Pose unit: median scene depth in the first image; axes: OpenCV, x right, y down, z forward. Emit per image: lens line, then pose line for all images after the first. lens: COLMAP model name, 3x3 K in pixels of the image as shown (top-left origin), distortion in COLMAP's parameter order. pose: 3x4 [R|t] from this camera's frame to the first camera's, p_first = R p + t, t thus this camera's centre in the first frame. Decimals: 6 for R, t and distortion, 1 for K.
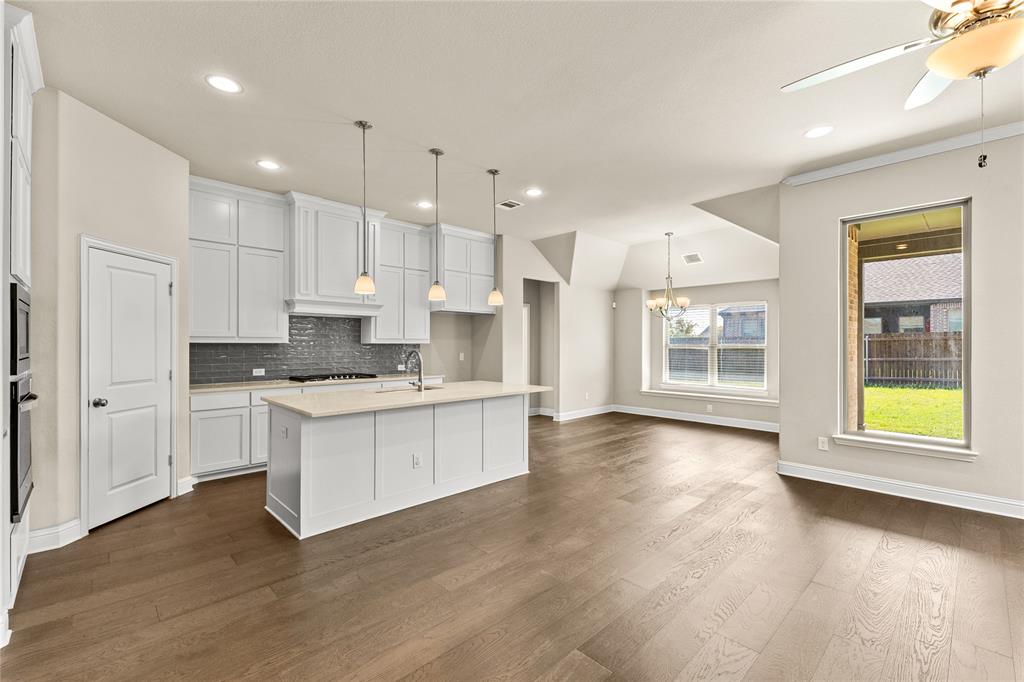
lens RADIAL K [[439.4, 0, 514.0], [0, 439.4, 343.5], [0, 0, 1]] dist [0.009127, -0.002311]
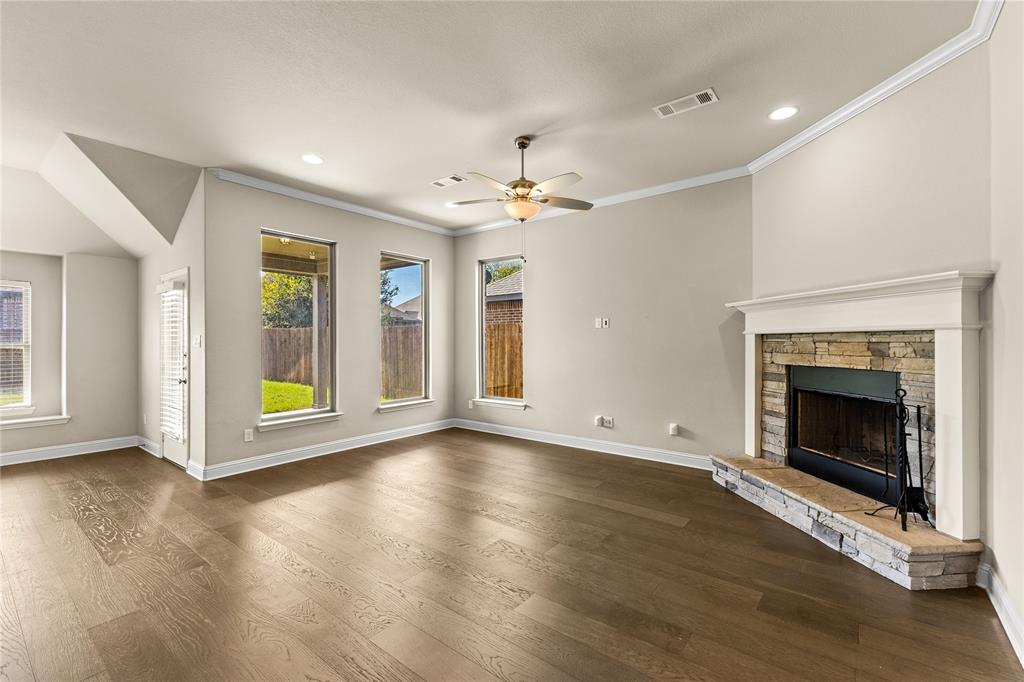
lens RADIAL K [[439.4, 0, 516.9], [0, 439.4, 339.7], [0, 0, 1]] dist [0.009127, -0.002311]
pose [[-0.146957, 0.001626, 0.989141, -0.368772], [0.001971, 0.999997, -0.001351, 0.000692], [-0.989141, 0.001751, -0.146960, 0.433833]]
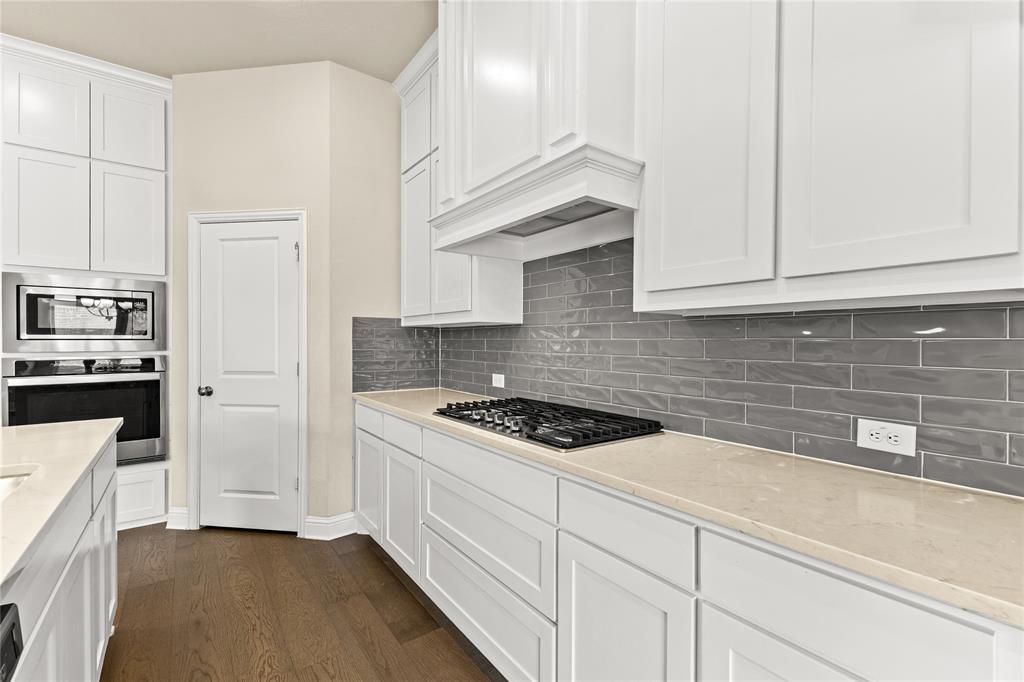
lens RADIAL K [[439.4, 0, 521.6], [0, 439.4, 344.4], [0, 0, 1]] dist [0.009127, -0.002311]
pose [[-0.119320, 0.006042, -0.992837, -0.069170], [-0.001074, 0.999980, 0.006215, 0.019218], [0.992855, 0.001808, -0.119311, 1.094978]]
